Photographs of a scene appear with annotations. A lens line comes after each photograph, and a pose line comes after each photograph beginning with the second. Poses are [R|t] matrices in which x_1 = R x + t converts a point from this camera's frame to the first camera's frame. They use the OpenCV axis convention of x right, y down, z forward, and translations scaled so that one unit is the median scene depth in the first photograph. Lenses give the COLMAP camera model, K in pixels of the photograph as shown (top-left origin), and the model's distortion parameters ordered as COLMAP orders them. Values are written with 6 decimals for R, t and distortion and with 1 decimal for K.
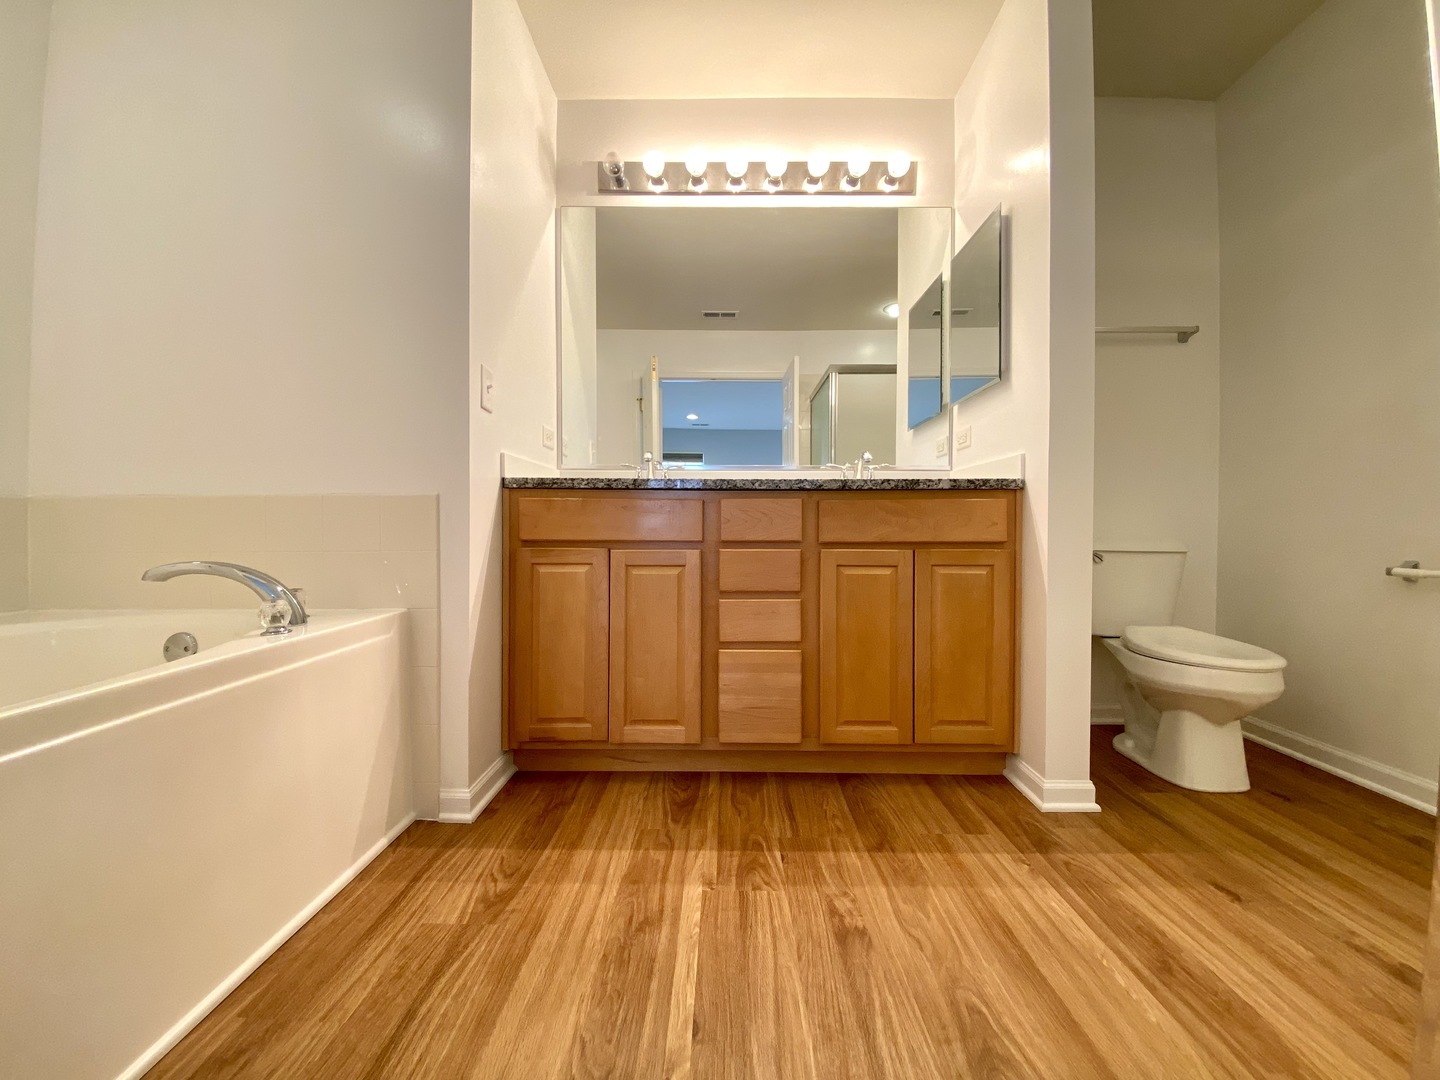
lens RADIAL K [[581.7, 0, 707.4], [0, 581.7, 522.4], [0, 0, 1]] dist [0.010982, -0.012844]
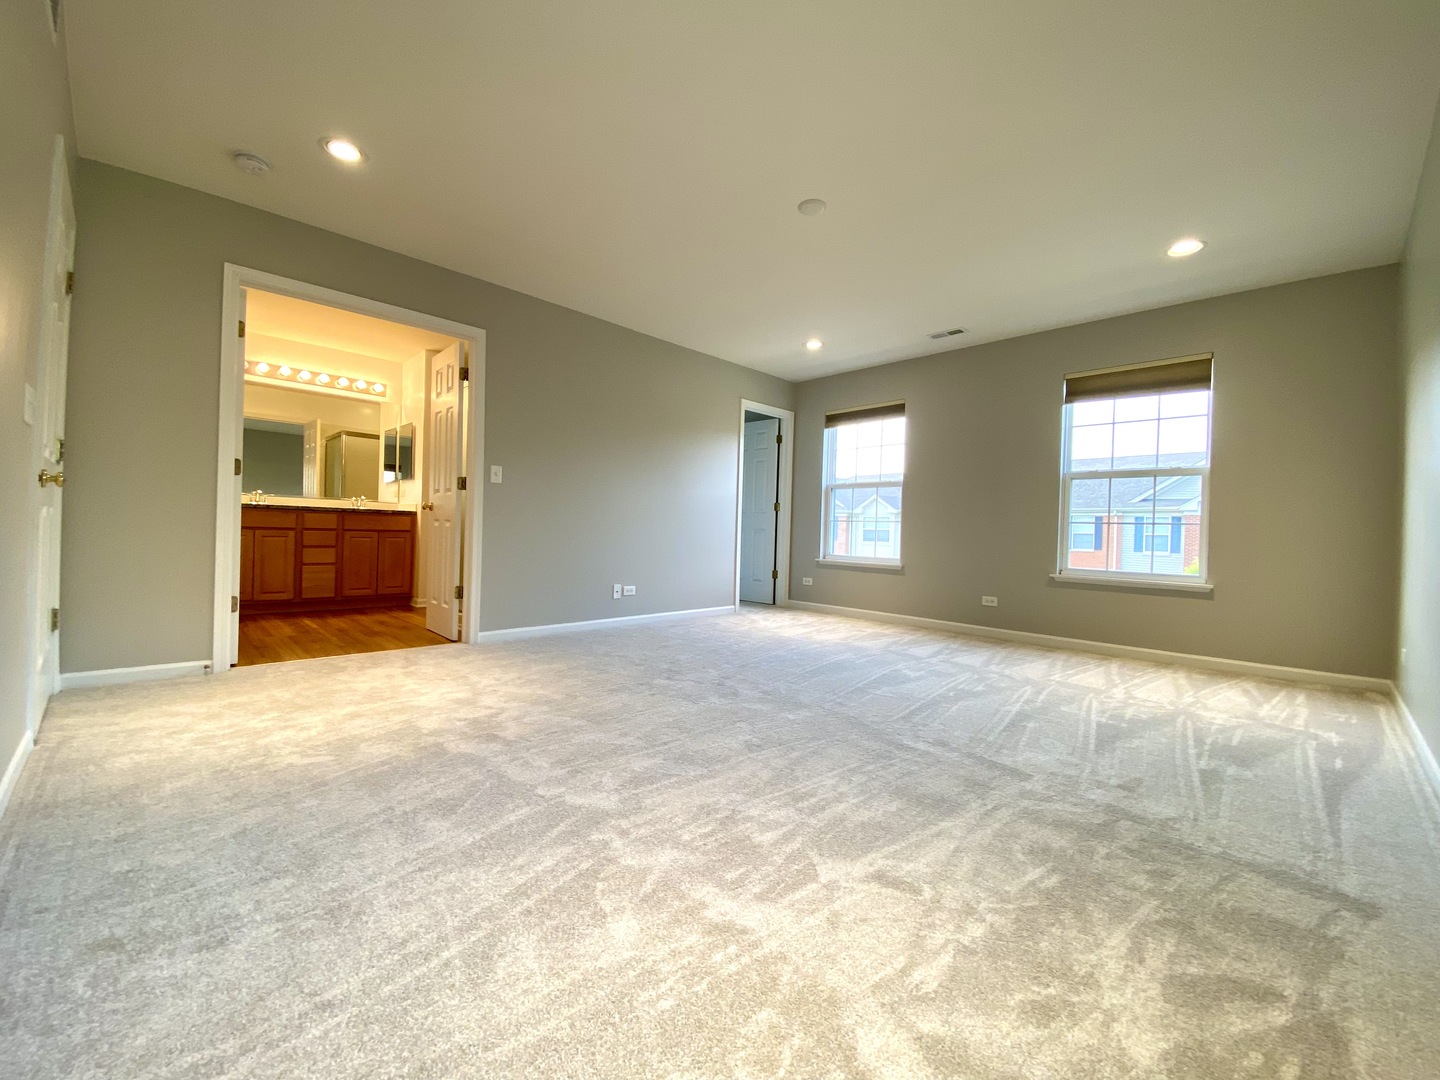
lens RADIAL K [[581.7, 0, 712.5], [0, 581.7, 533.0], [0, 0, 1]] dist [0.010982, -0.012844]
pose [[0.689425, 0.012353, 0.724252, -0.782337], [-0.045143, 0.998644, 0.025940, -0.129254], [-0.722949, -0.050579, 0.689047, -2.841466]]
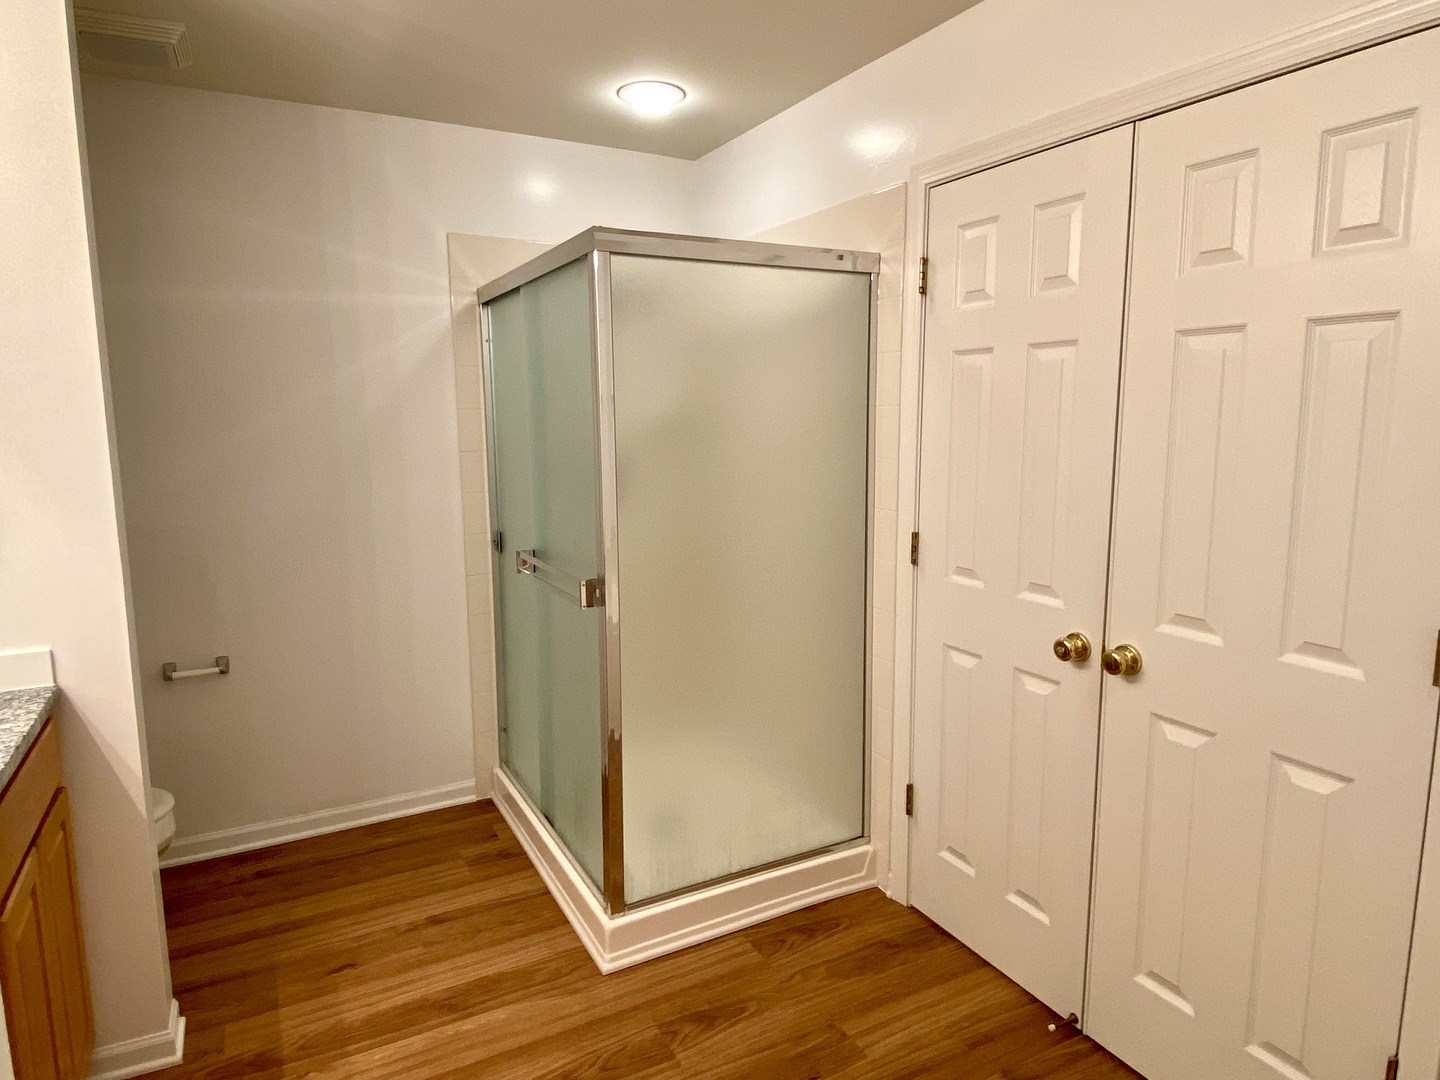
lens RADIAL K [[882.7, 0, 723.8], [0, 882.7, 528.9], [0, 0, 1]] dist [0.004023, -0.013210]
pose [[-0.497692, -0.118181, 0.859265, -0.858647], [-0.003465, 0.990937, 0.134283, -0.466023], [-0.867347, 0.063854, -0.493590, 0.944487]]
